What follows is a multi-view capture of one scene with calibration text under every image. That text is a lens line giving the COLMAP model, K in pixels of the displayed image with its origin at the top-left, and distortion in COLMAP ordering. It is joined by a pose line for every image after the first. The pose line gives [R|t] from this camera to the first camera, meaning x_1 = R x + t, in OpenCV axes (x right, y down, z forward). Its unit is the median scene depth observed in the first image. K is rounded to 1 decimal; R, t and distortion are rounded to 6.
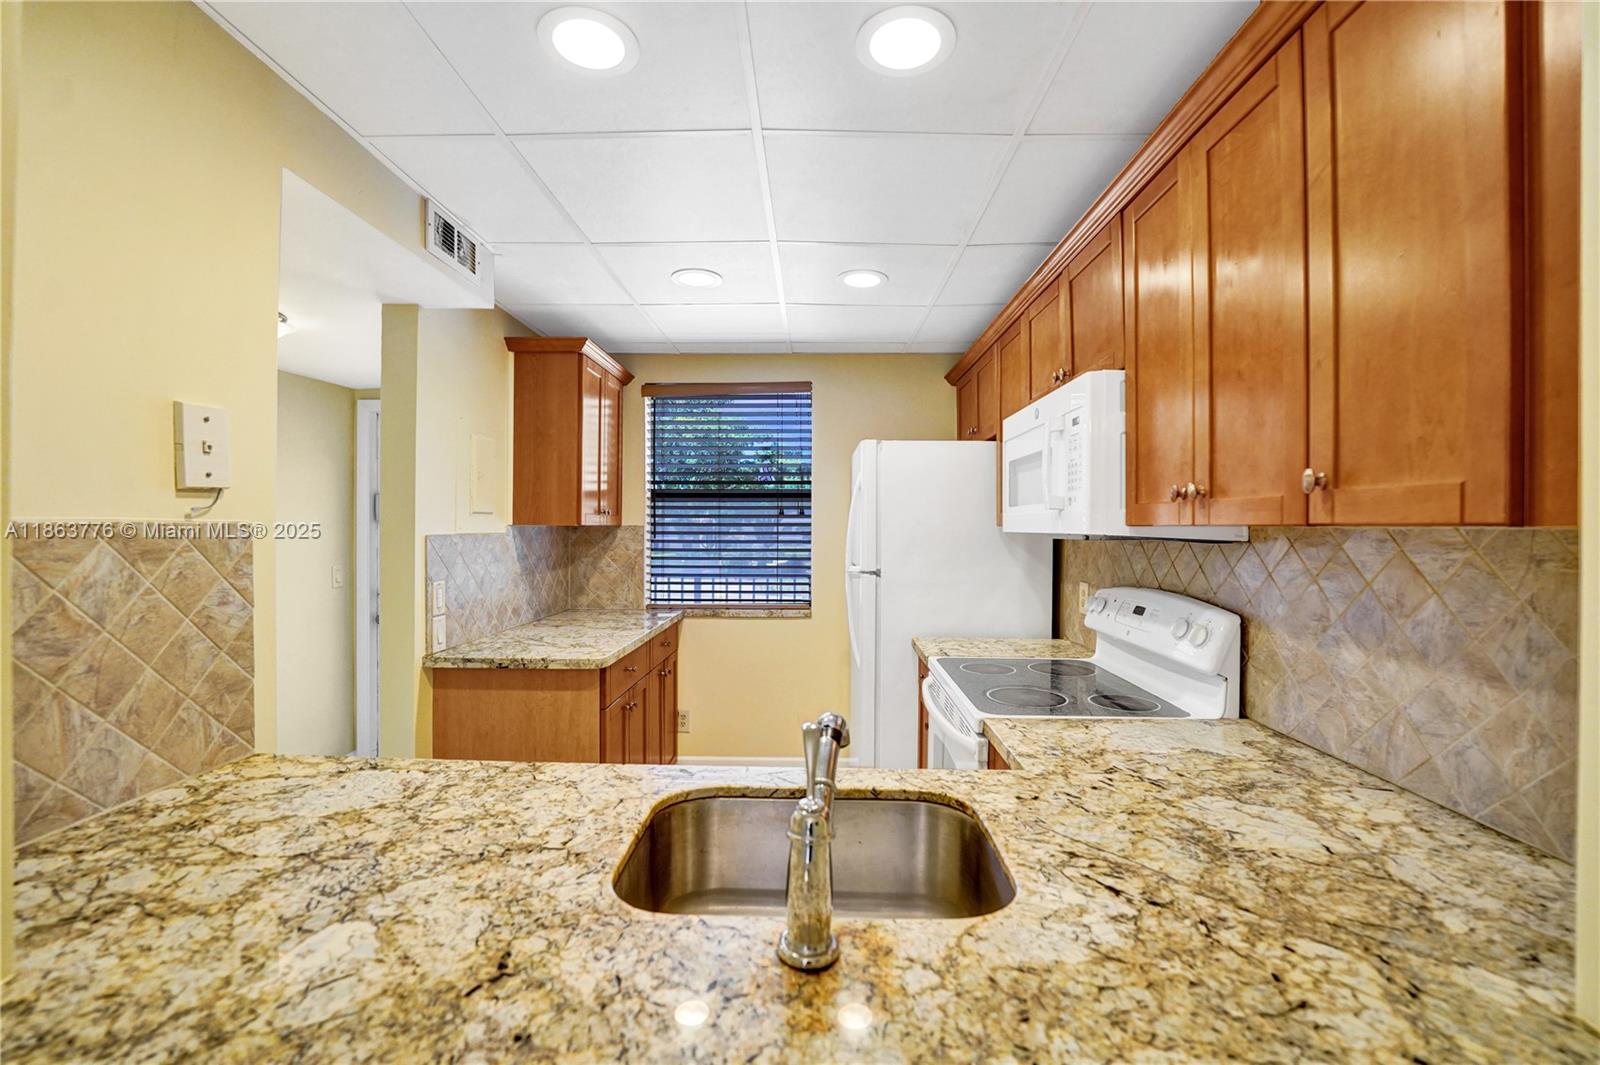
lens RADIAL K [[670.7, 0, 800.6], [0, 670.7, 524.9], [0, 0, 1]] dist [-0.034756, 0.006301]
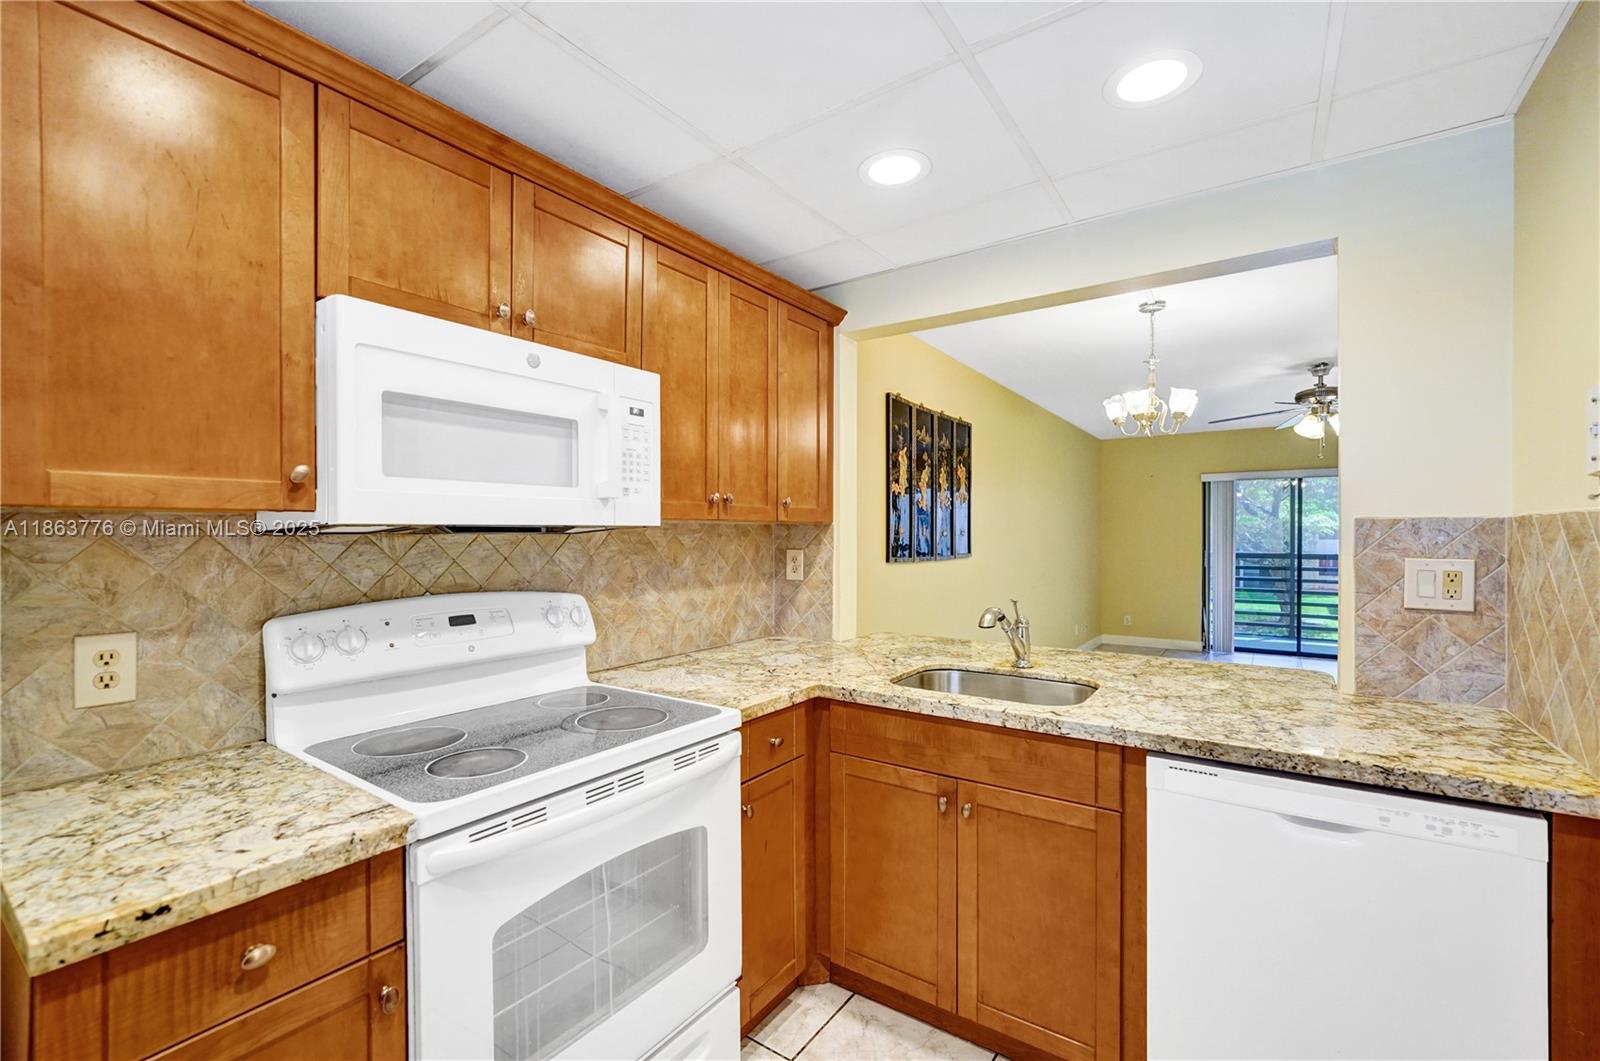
lens RADIAL K [[682.7, 0, 798.4], [0, 682.7, 537.7], [0, 0, 1]] dist [-0.006549, -0.000039]
pose [[-0.835104, -0.007216, 0.550045, -0.467893], [-0.002916, 0.999958, 0.008691, 0.029485], [-0.550085, 0.005653, -0.835090, 2.330458]]
